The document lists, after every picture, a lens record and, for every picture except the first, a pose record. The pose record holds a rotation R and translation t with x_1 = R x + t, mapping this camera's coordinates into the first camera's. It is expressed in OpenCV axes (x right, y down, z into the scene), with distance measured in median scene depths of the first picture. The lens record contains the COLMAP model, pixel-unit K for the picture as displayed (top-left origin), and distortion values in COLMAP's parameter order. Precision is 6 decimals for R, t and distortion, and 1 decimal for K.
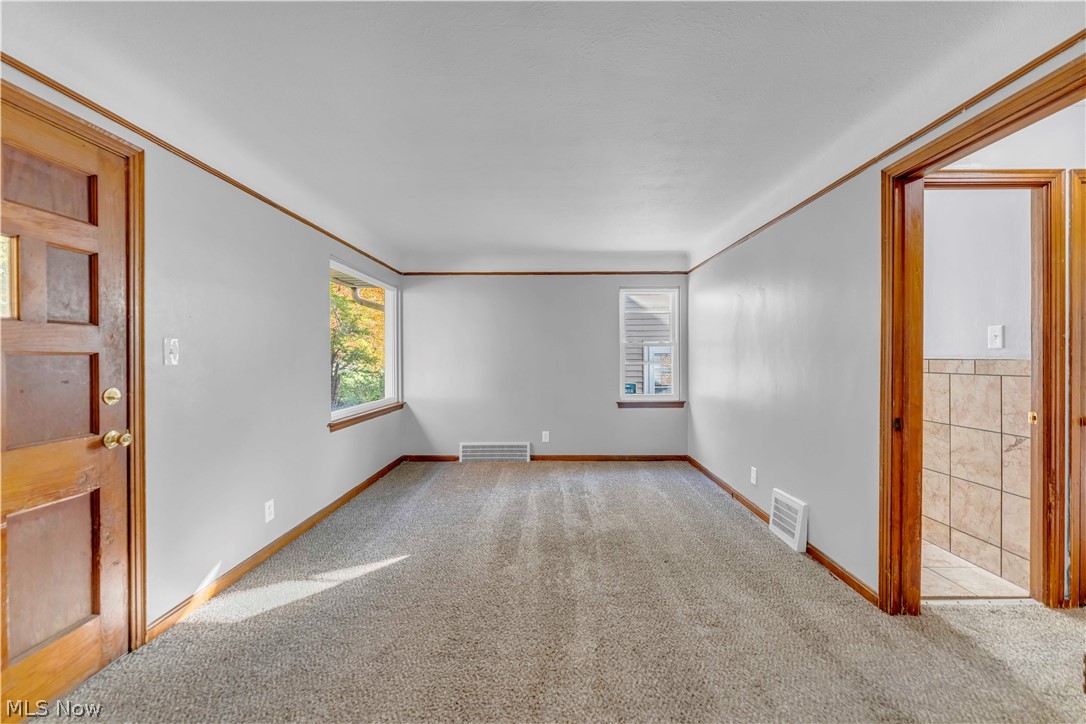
lens RADIAL K [[450.8, 0, 541.8], [0, 450.8, 359.5], [0, 0, 1]] dist [-0.001350, -0.000295]
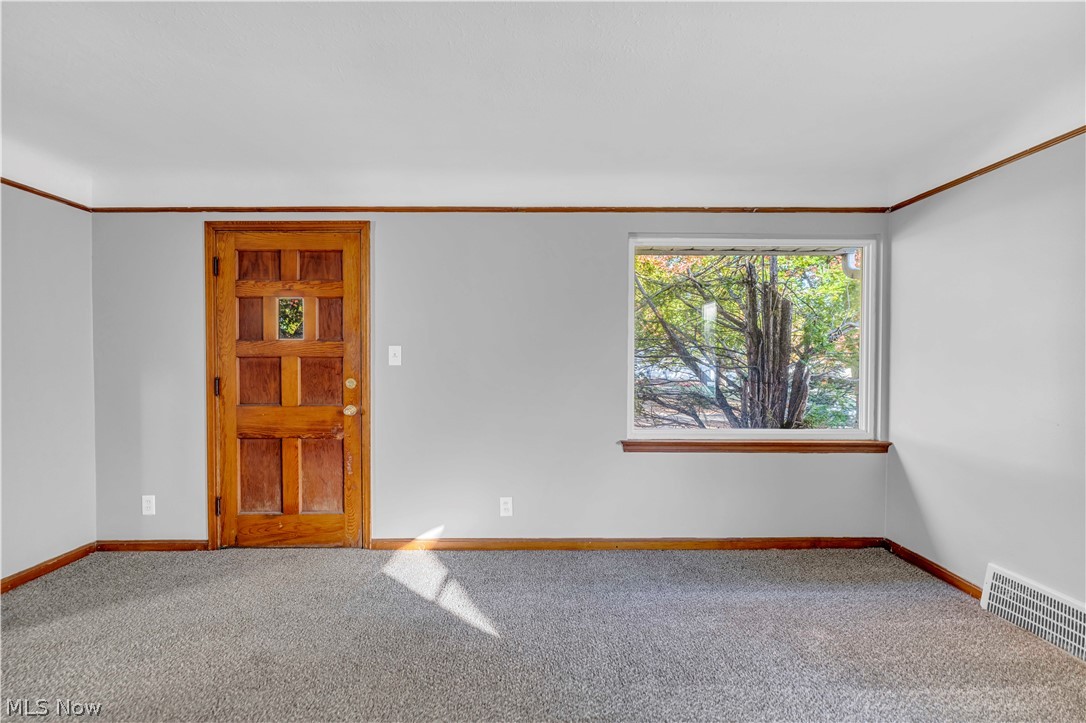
lens RADIAL K [[425.5, 0, 543.5], [0, 425.5, 371.4], [0, 0, 1]] dist [0.002484, 0.000170]
pose [[0.033261, 0.022792, -0.999187, 0.379733], [-0.008729, 0.999708, 0.022513, -0.001592], [0.999409, 0.007973, 0.033450, 1.053413]]
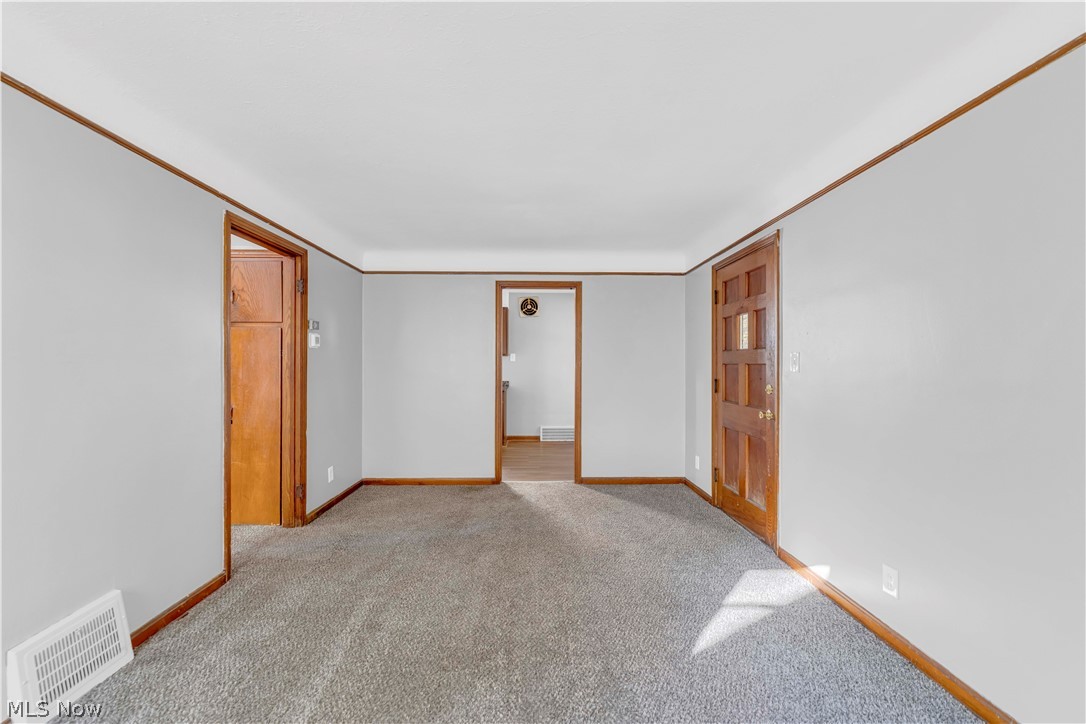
lens RADIAL K [[450.8, 0, 541.8], [0, 450.8, 359.5], [0, 0, 1]] dist [-0.001350, -0.000295]
pose [[-0.999306, 0.001404, -0.037211, -0.021305], [0.001398, 0.999999, 0.000168, -0.020097], [0.037211, 0.000116, -0.999307, 1.702931]]
